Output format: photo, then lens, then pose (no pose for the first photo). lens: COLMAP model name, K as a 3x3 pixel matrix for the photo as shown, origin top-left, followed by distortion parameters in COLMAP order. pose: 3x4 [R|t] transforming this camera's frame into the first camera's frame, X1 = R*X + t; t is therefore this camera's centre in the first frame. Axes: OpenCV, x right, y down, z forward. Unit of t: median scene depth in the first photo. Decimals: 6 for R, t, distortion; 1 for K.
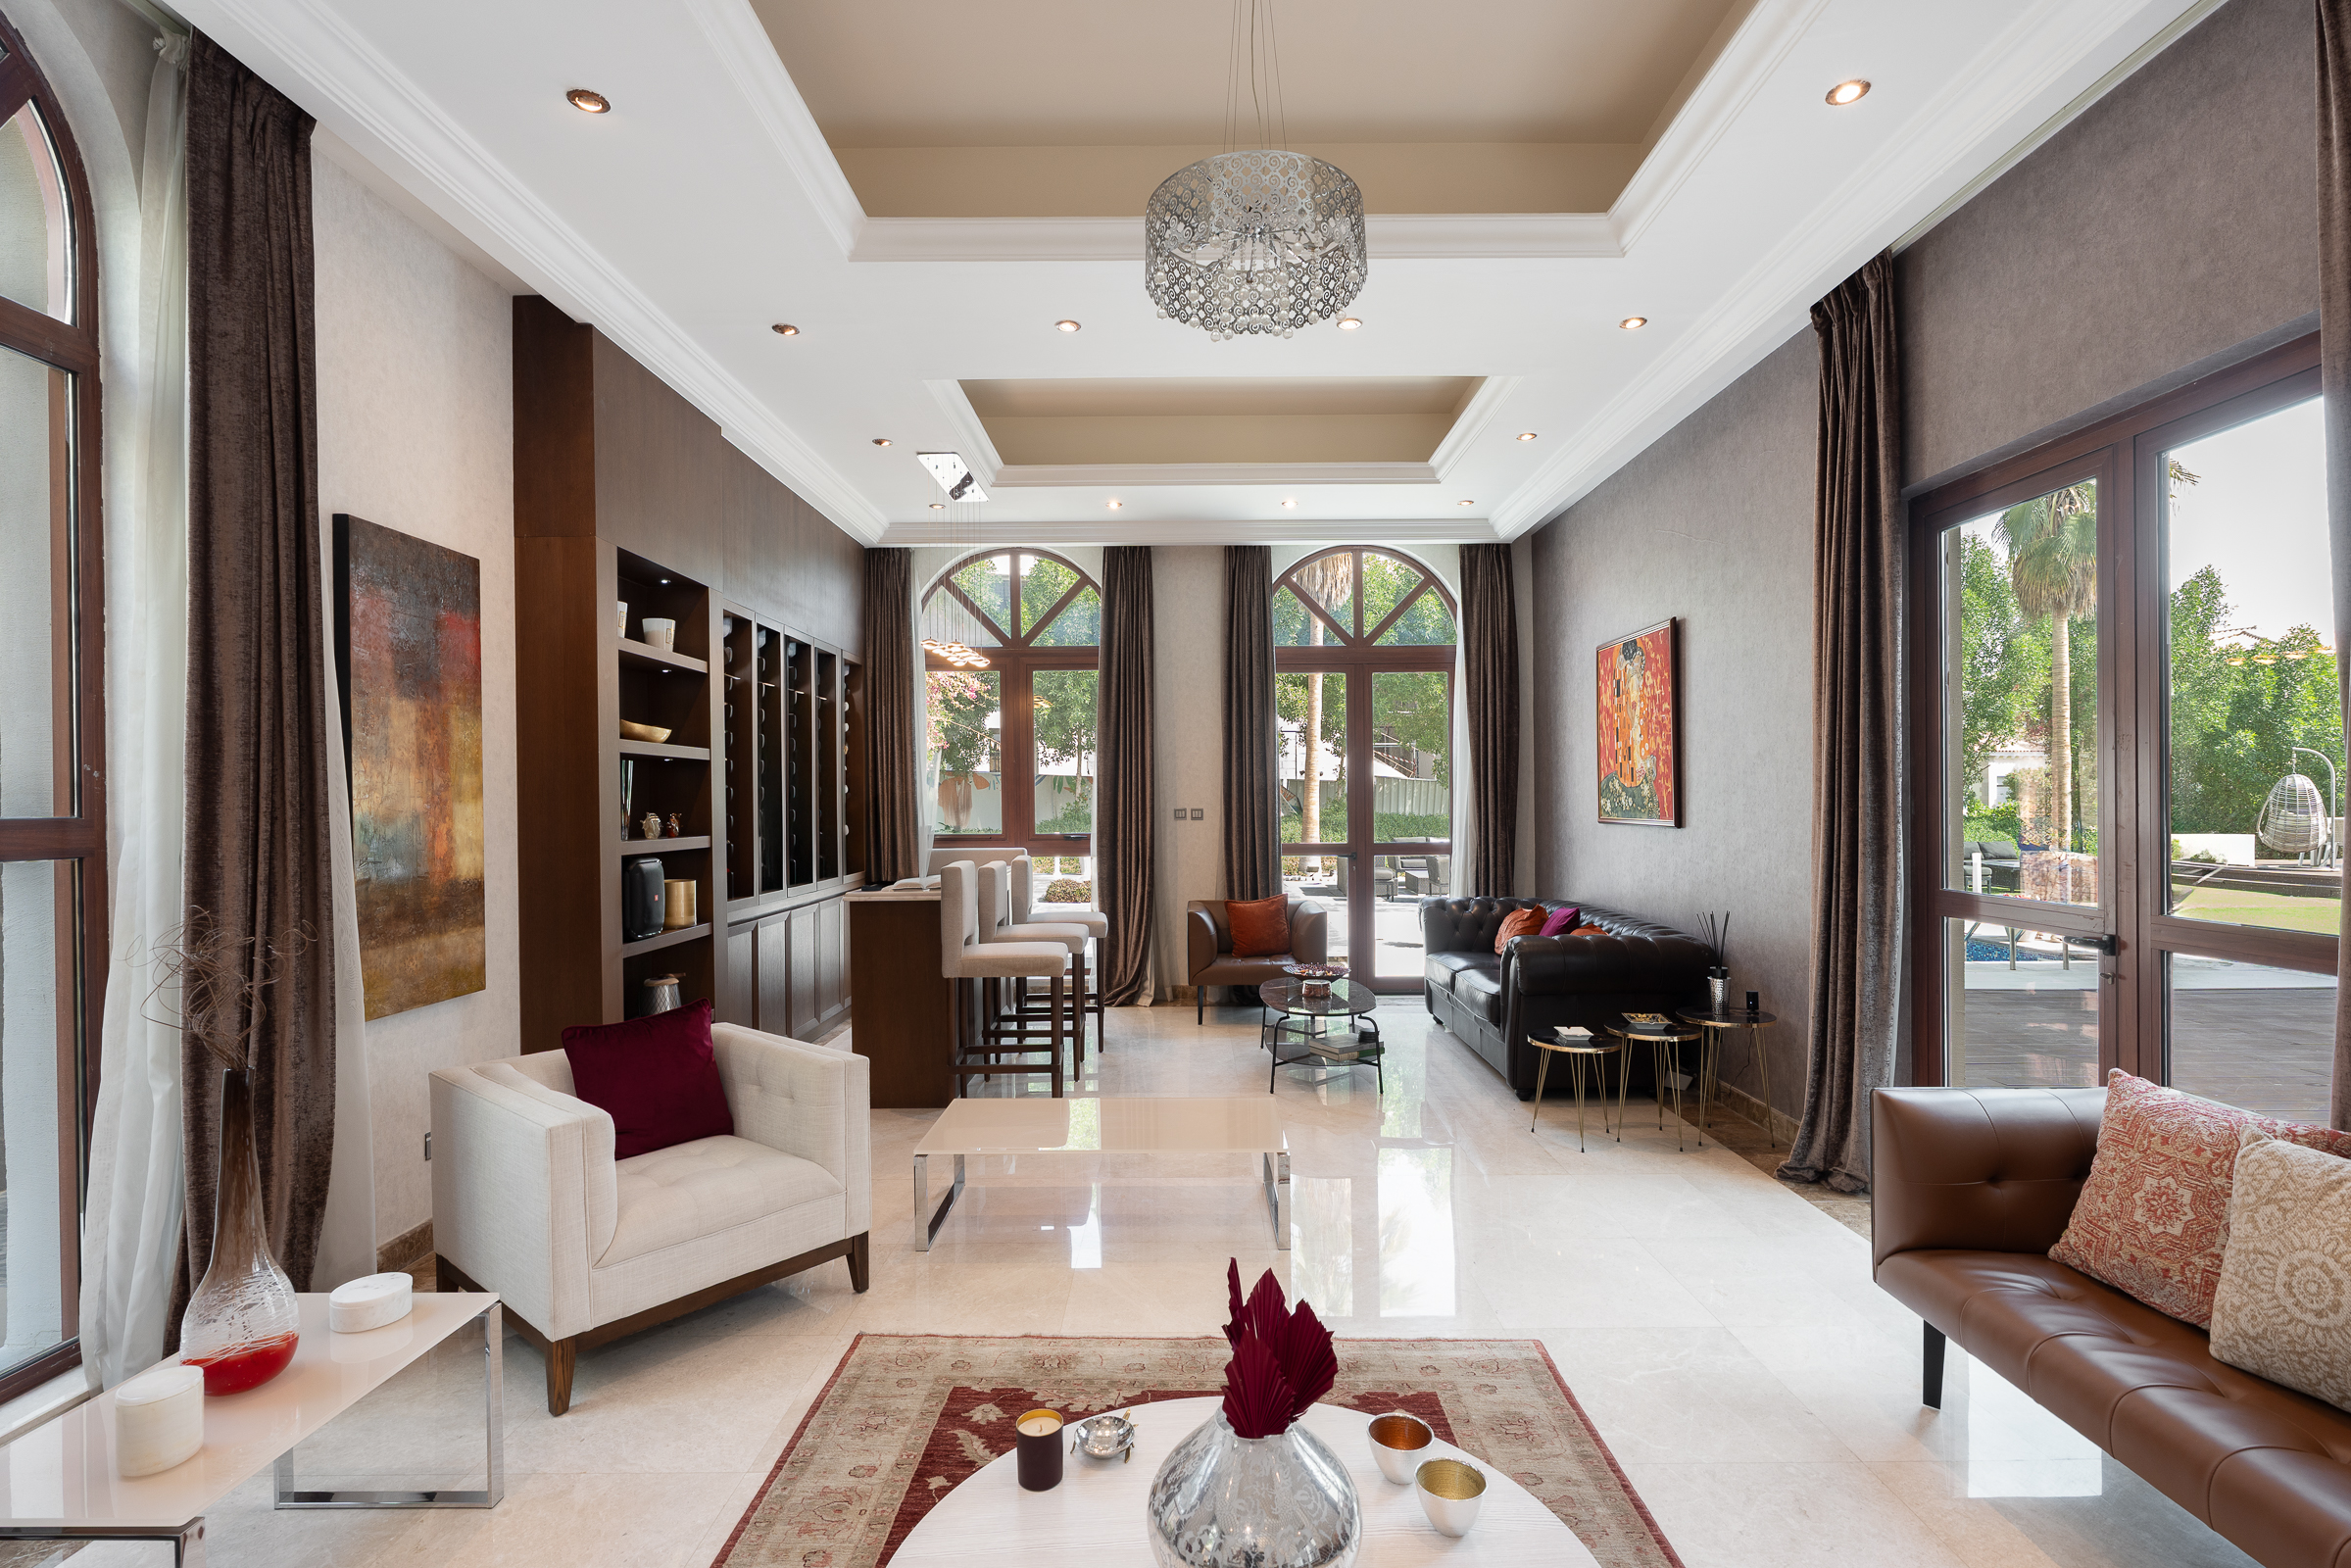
lens RADIAL K [[1082.0, 0, 1175.5], [0, 1082.0, 784.0], [0, 0, 1]] dist [-0.003224, 0.000791]
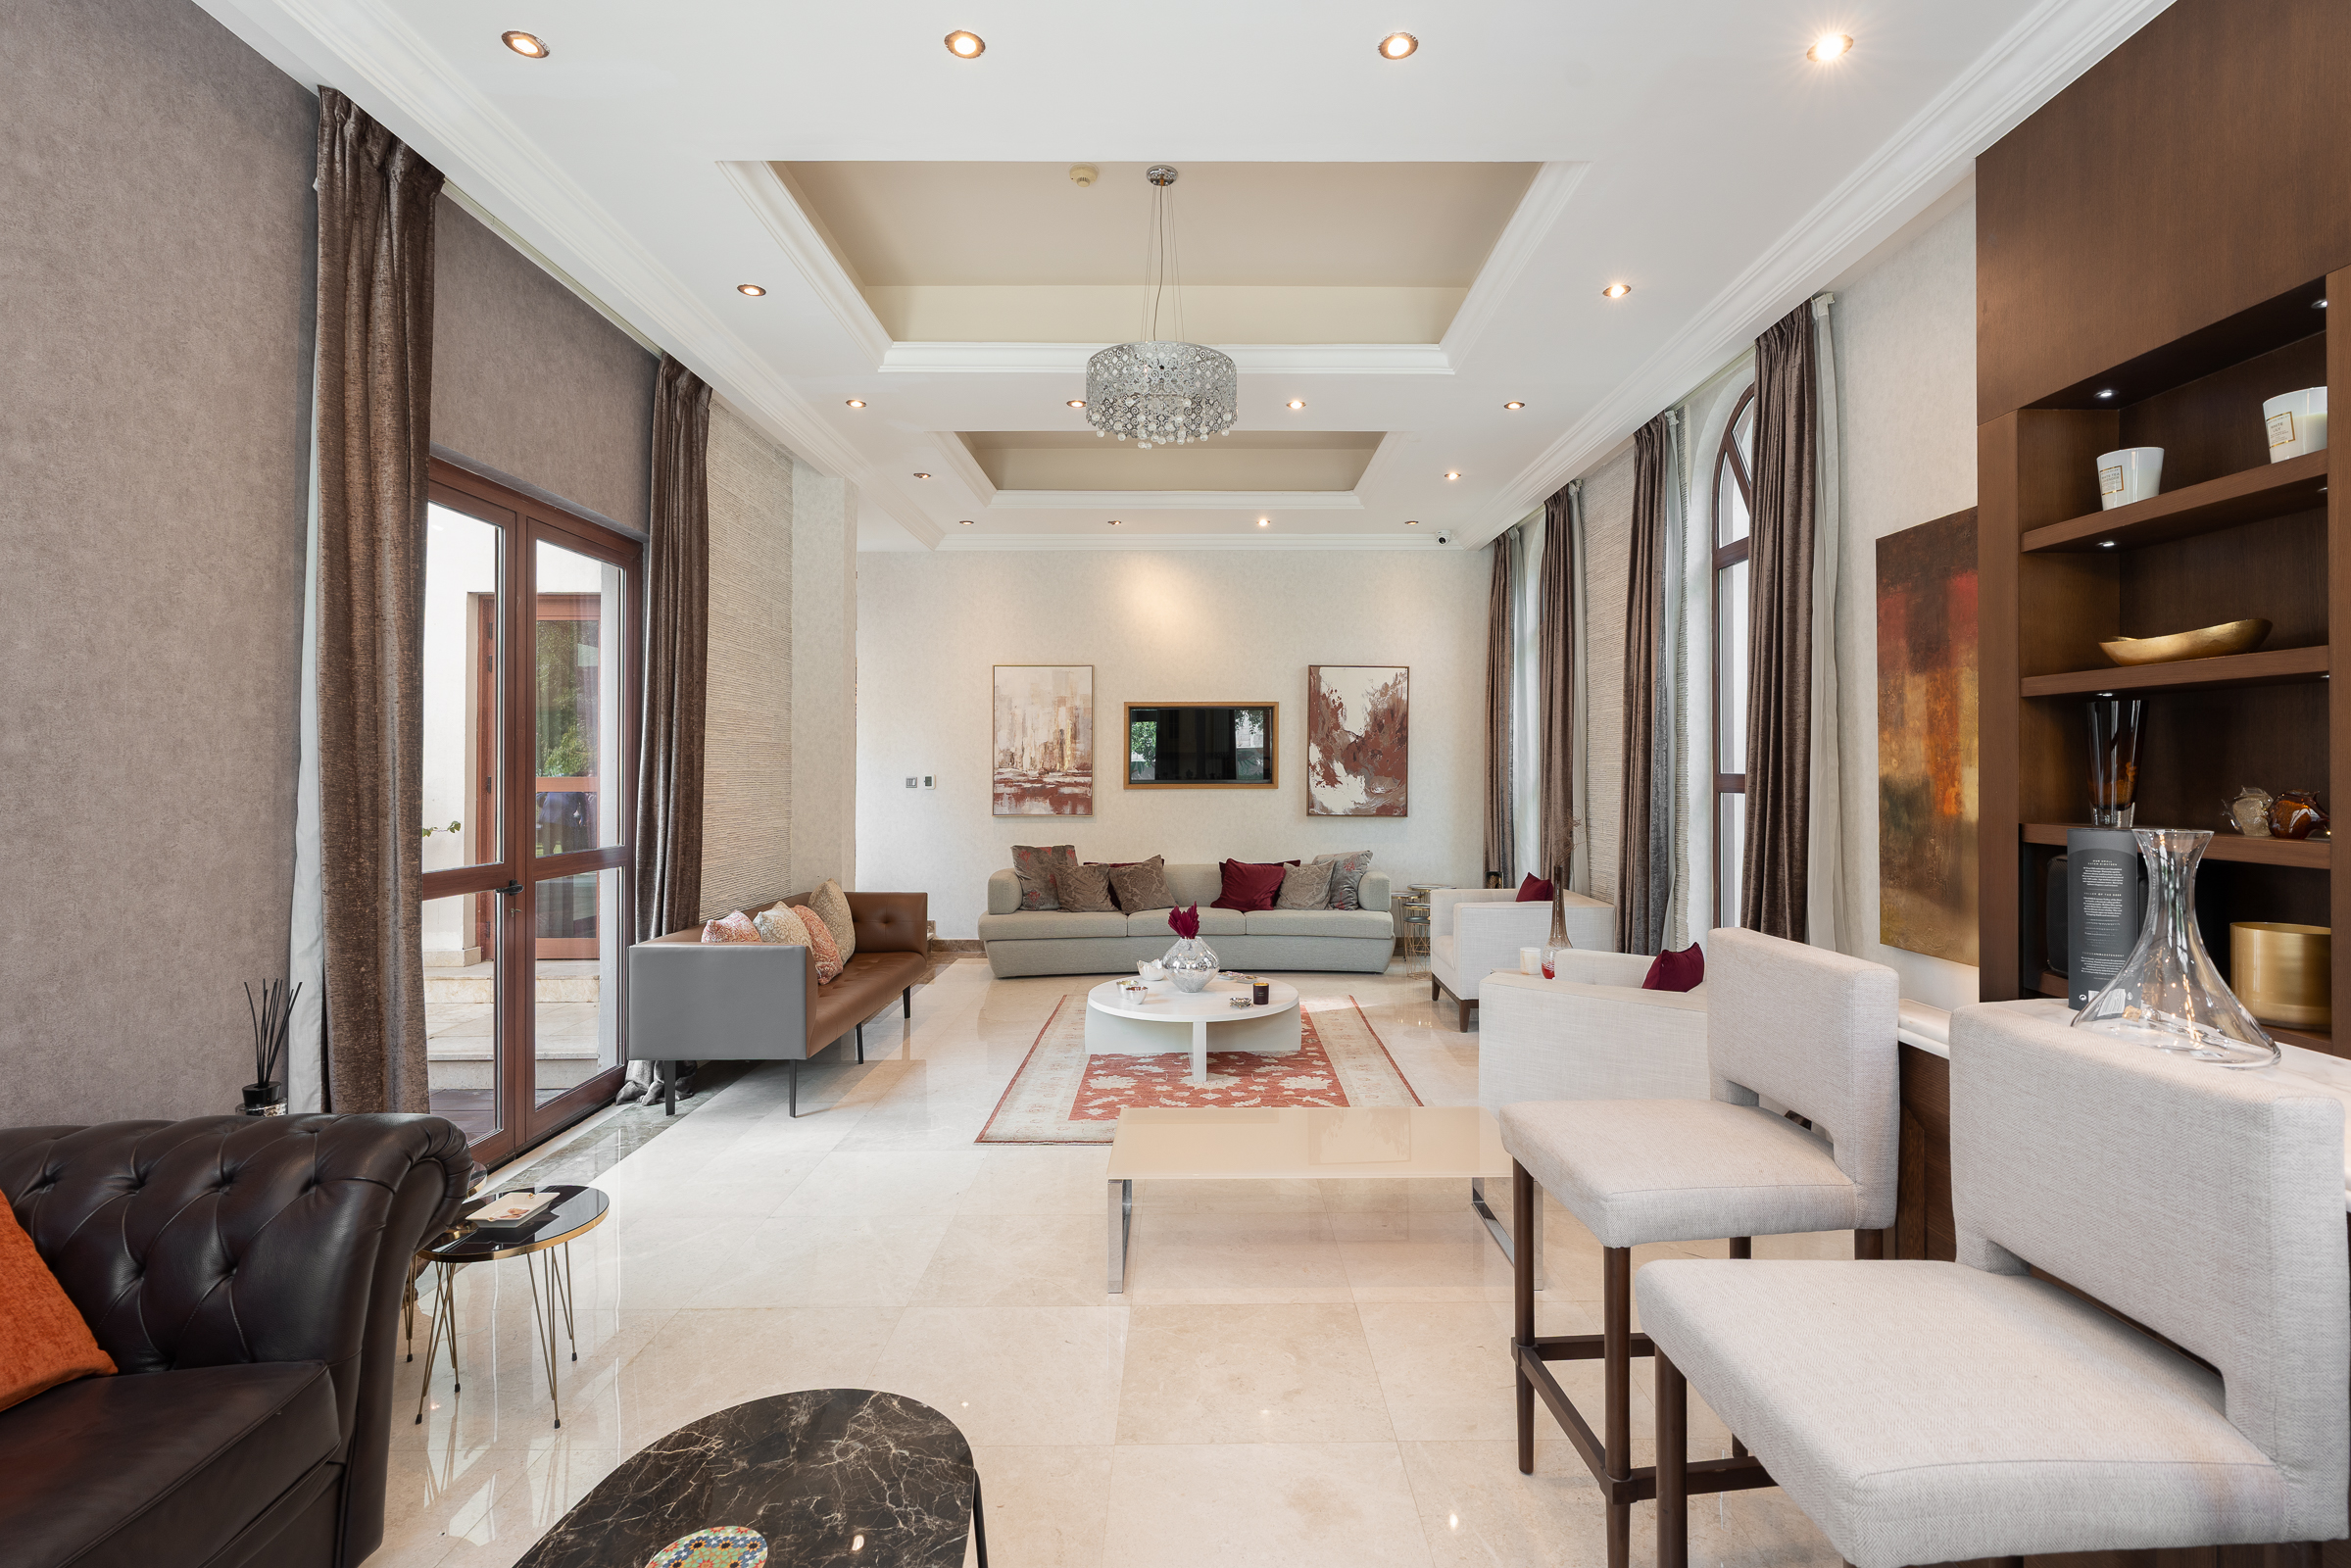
lens RADIAL K [[1082.0, 0, 1175.5], [0, 1082.0, 784.0], [0, 0, 1]] dist [-0.003224, 0.000791]
pose [[-0.999943, 0.010652, -0.000246, 0.050923], [0.010653, 0.999938, -0.003313, 0.030000], [0.000211, -0.003315, -0.999994, 2.098503]]
